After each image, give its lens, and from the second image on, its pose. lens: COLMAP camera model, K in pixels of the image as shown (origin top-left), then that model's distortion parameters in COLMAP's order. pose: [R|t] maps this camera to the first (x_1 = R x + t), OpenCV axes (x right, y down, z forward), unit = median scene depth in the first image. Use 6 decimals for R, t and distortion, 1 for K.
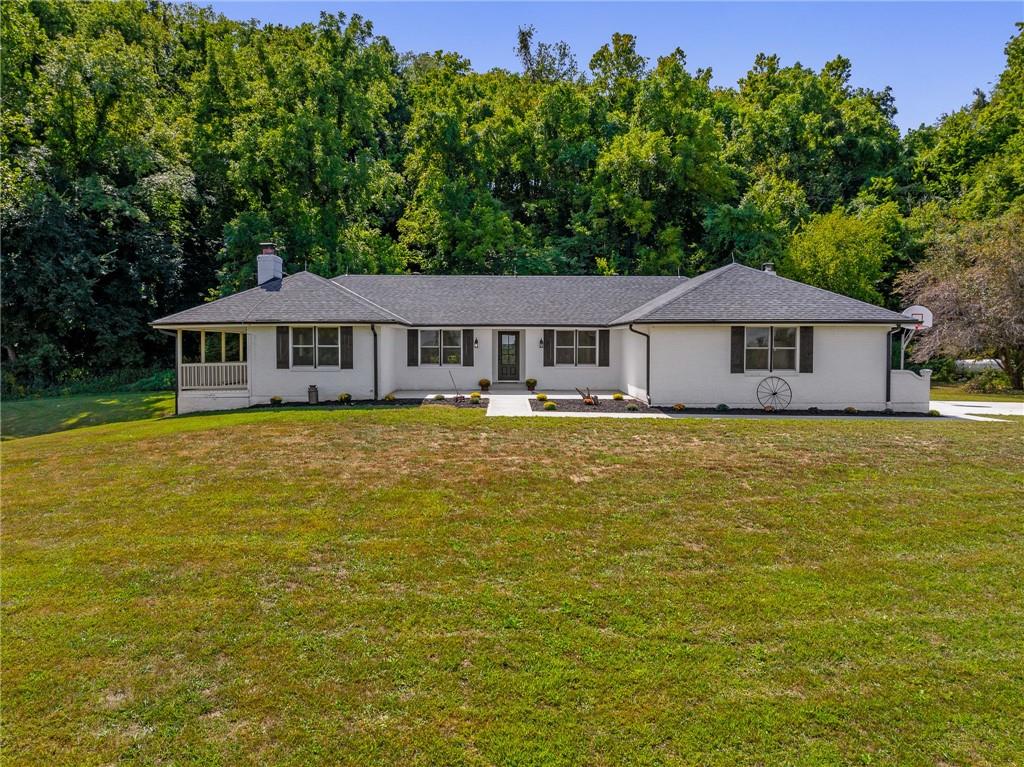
lens RADIAL K [[726.0, 0, 515.0], [0, 726.0, 377.9], [0, 0, 1]] dist [-0.039057, -0.004104]
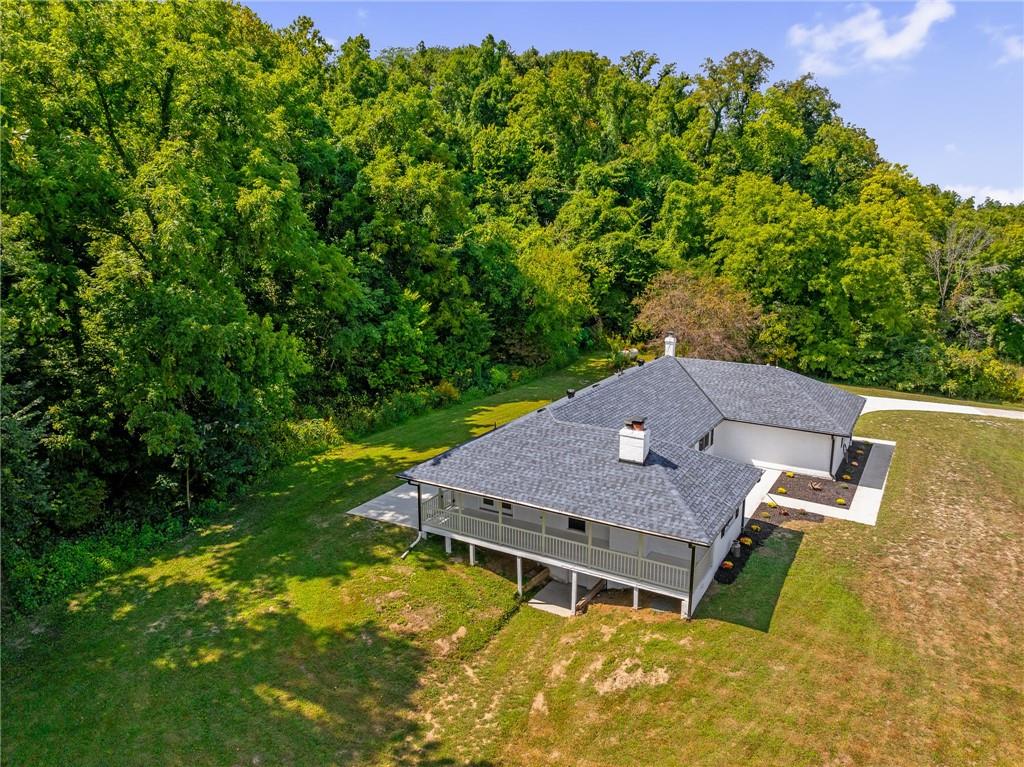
lens RADIAL K [[716.3, 0, 514.4], [0, 716.3, 381.5], [0, 0, 1]] dist [-0.029161, -0.004749]
pose [[0.527683, -0.184361, 0.829193, -0.692714], [0.036324, 0.980168, 0.194812, -0.241971], [-0.848664, -0.072680, 0.523915, 0.361722]]
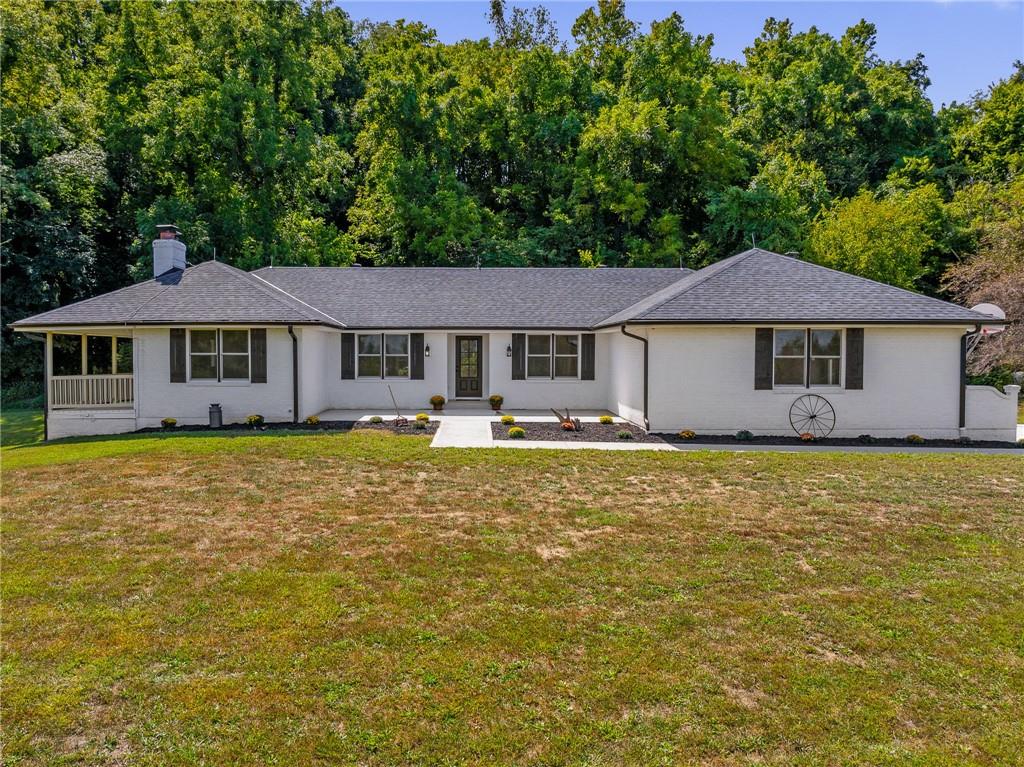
lens RADIAL K [[797.6, 0, 473.4], [0, 797.6, 392.8], [0, 0, 1]] dist [-0.046052, 0.011520]
pose [[0.999783, 0.001839, -0.020728, 0.009019], [-0.001783, 0.999995, 0.002693, -0.002324], [0.020733, -0.002655, 0.999782, 0.073965]]
